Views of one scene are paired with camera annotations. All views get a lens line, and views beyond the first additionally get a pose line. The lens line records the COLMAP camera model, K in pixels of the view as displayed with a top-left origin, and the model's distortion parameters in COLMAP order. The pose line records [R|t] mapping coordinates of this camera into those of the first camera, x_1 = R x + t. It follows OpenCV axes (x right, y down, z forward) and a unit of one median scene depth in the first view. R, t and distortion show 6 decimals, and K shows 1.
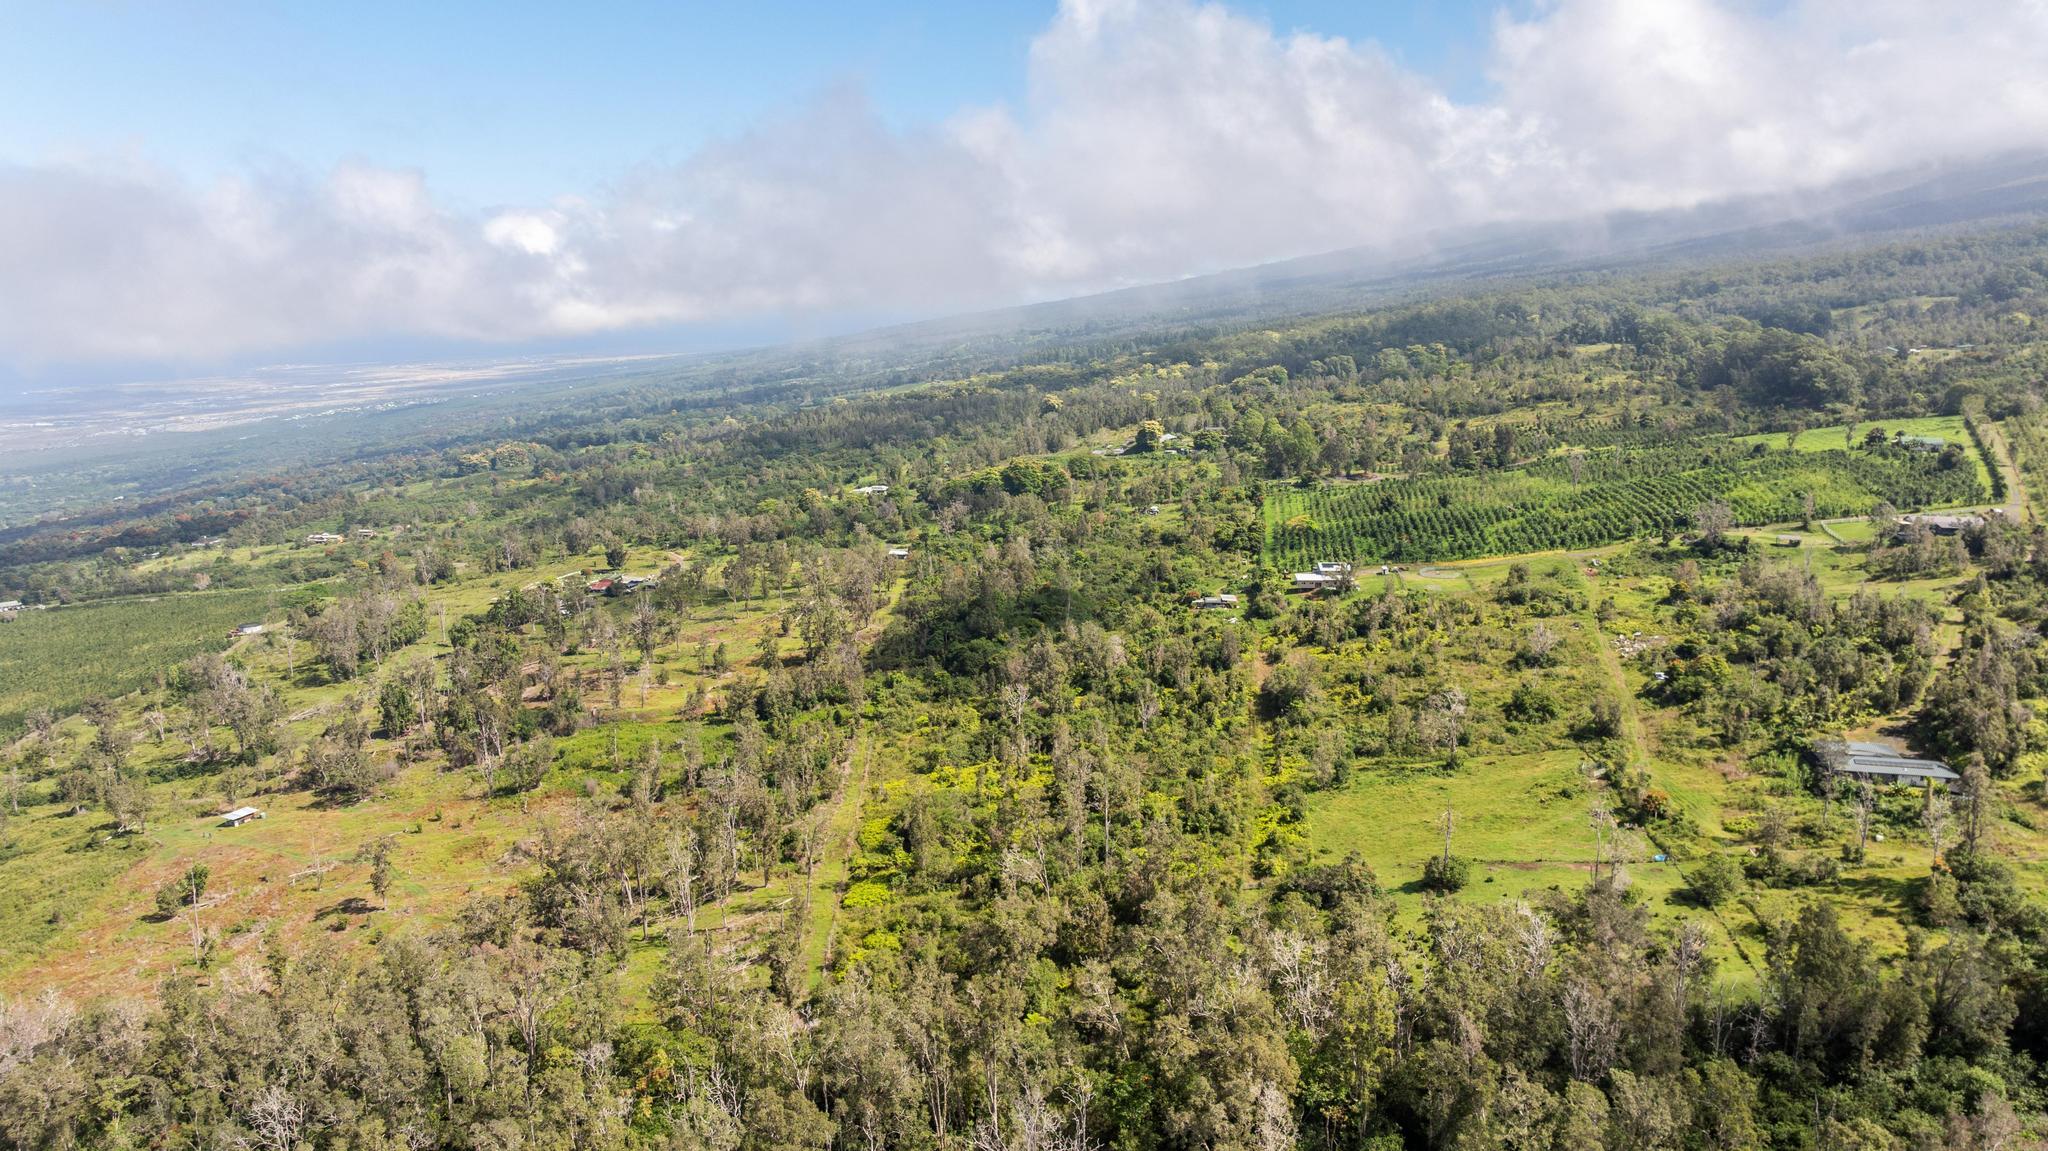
lens RADIAL K [[1440.4, 0, 1022.6], [0, 1440.4, 573.1], [0, 0, 1]] dist [-0.022412, 0.013700]
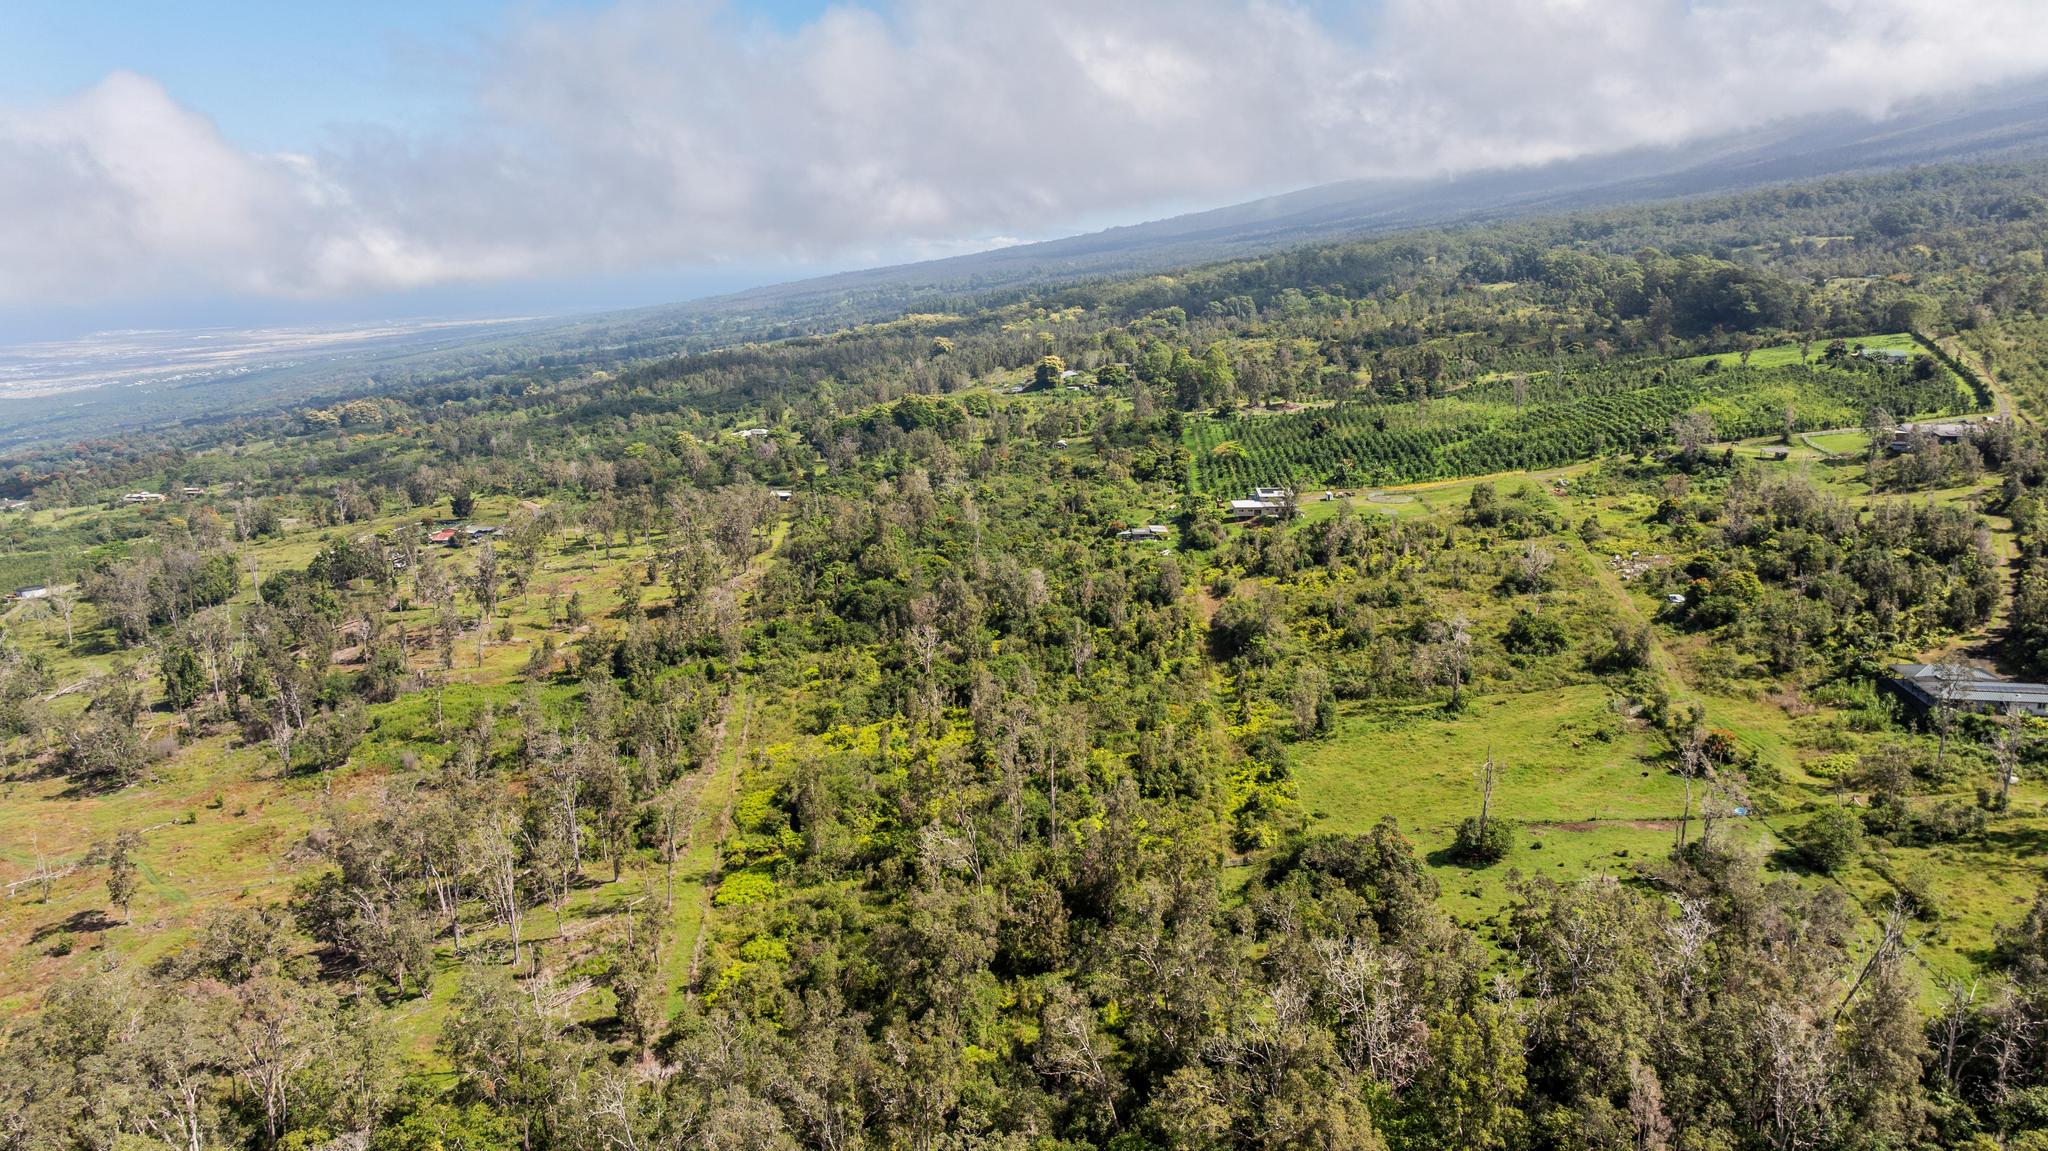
lens RADIAL K [[1440.4, 0, 1026.6], [0, 1440.4, 578.1], [0, 0, 1]] dist [-0.022412, 0.013700]
pose [[0.996586, -0.017977, 0.080582, -0.010669], [0.015605, 0.999429, 0.029961, 0.023357], [-0.081075, -0.028601, 0.996298, 0.147334]]
